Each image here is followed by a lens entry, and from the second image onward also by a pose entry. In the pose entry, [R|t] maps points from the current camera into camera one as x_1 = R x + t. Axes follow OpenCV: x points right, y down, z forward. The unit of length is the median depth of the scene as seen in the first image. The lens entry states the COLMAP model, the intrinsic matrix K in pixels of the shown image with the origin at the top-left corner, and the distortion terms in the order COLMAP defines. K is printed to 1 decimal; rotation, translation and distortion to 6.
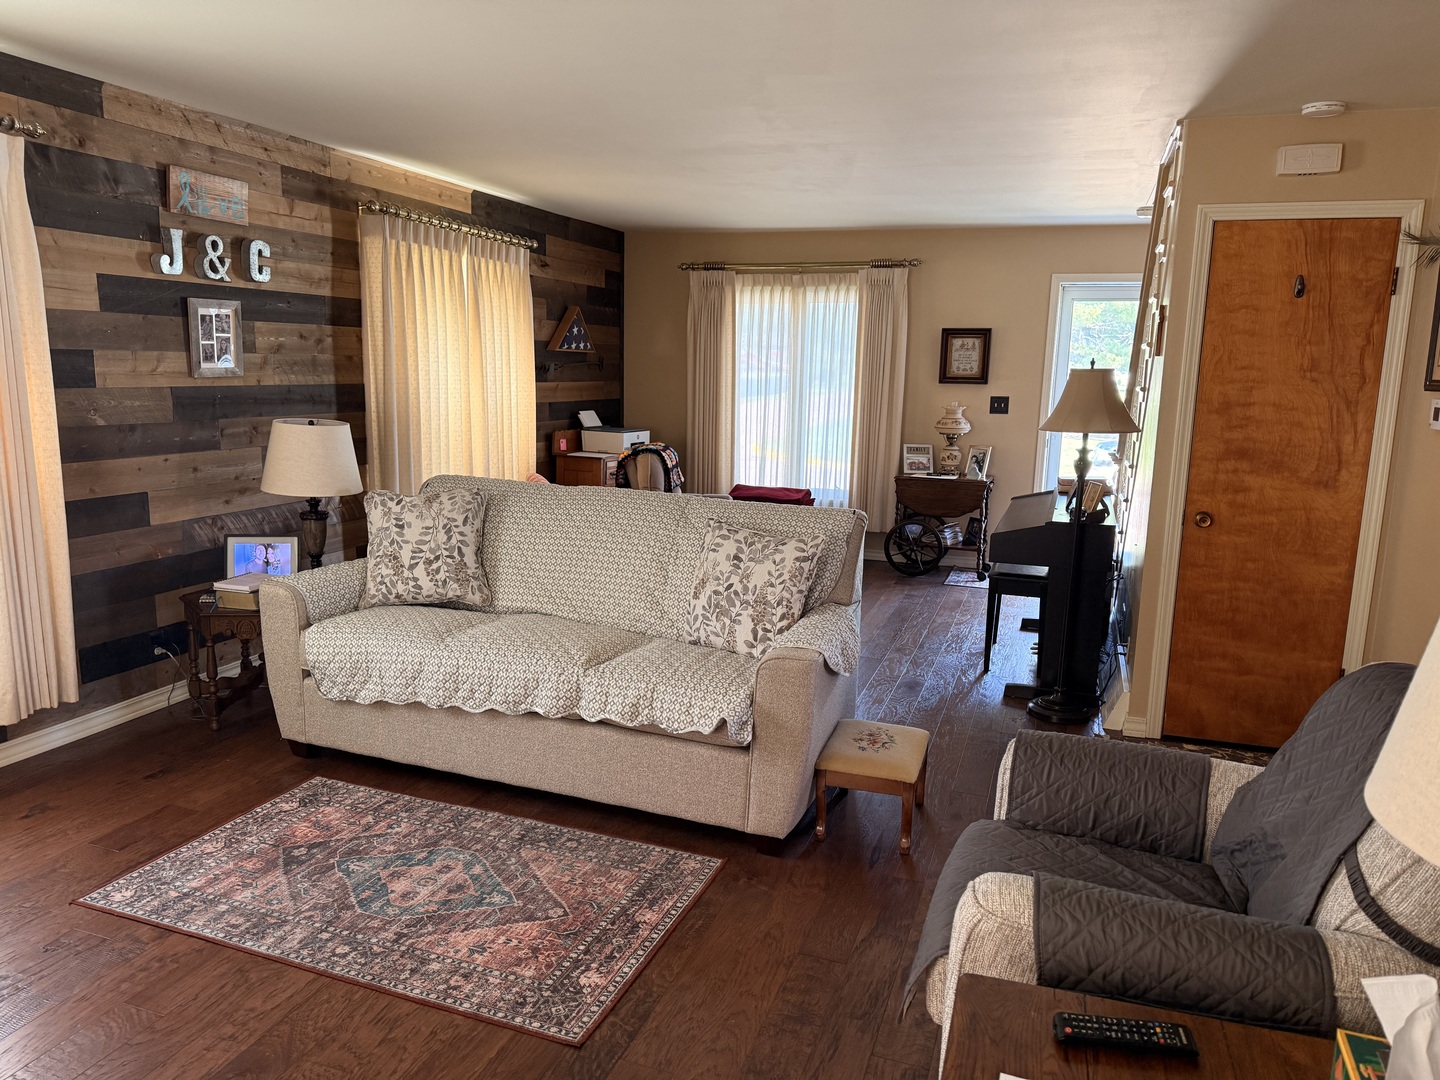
lens RADIAL K [[1010.1, 0, 711.8], [0, 1010.1, 547.8], [0, 0, 1]] dist [0.071449, -0.091859]
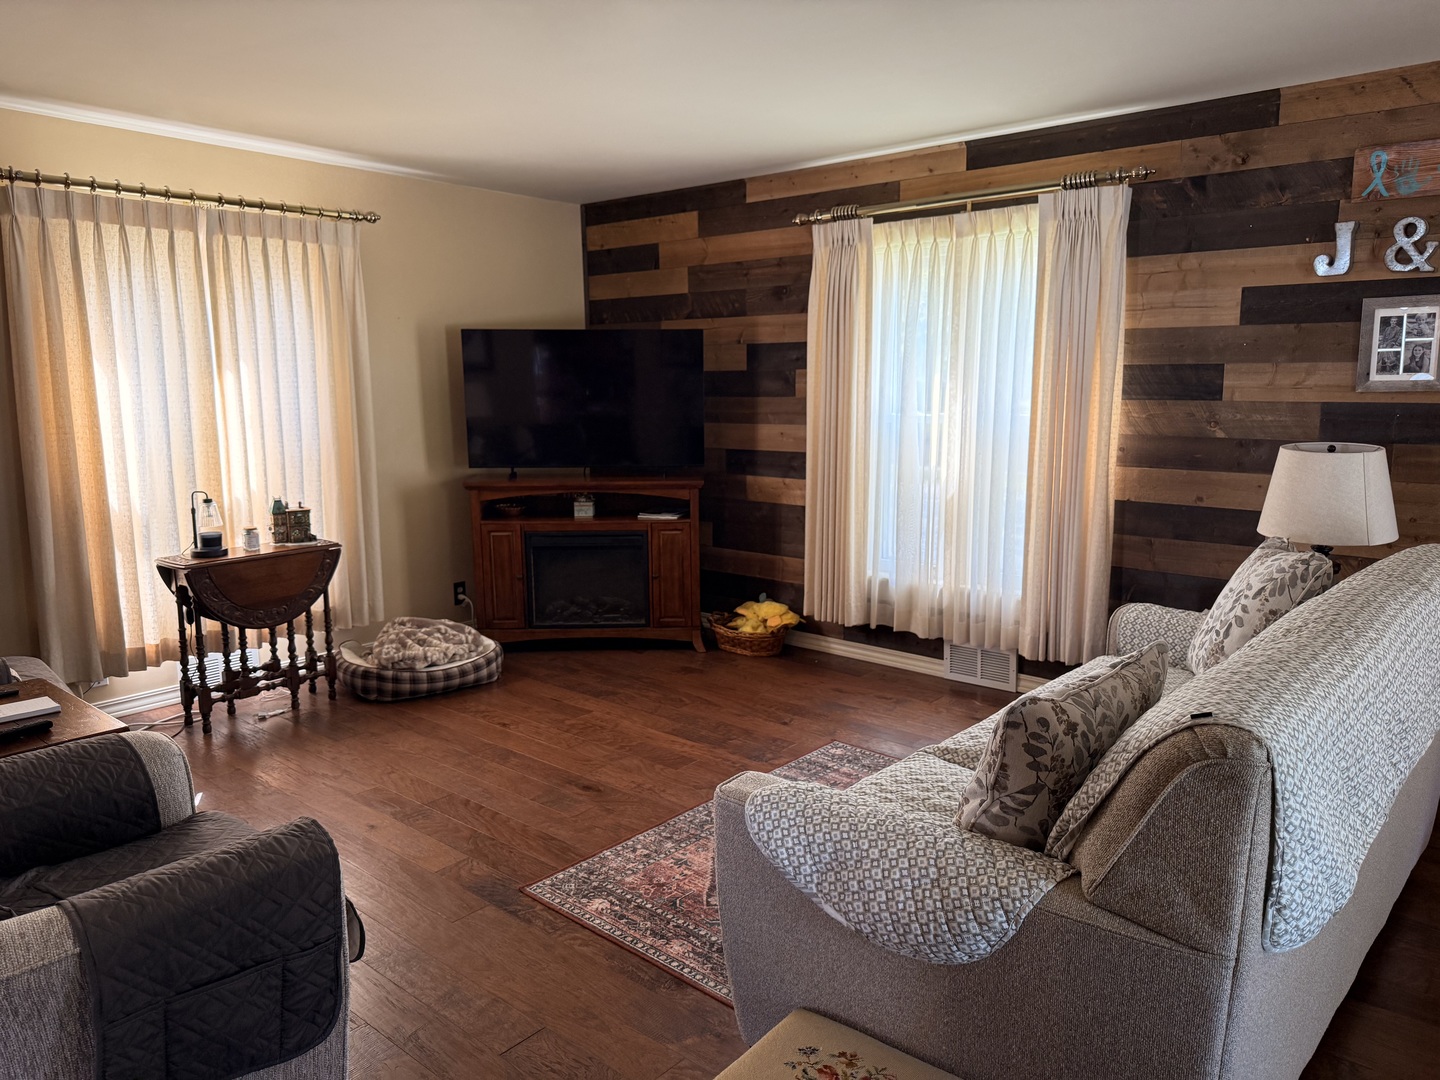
lens RADIAL K [[1010.1, 0, 731.1], [0, 1010.1, 539.9], [0, 0, 1]] dist [0.071449, -0.091859]
pose [[-0.348224, 0.130164, -0.928330, 0.496469], [-0.169718, 0.965193, 0.198995, -0.131991], [0.921920, 0.226849, -0.314012, 0.835917]]
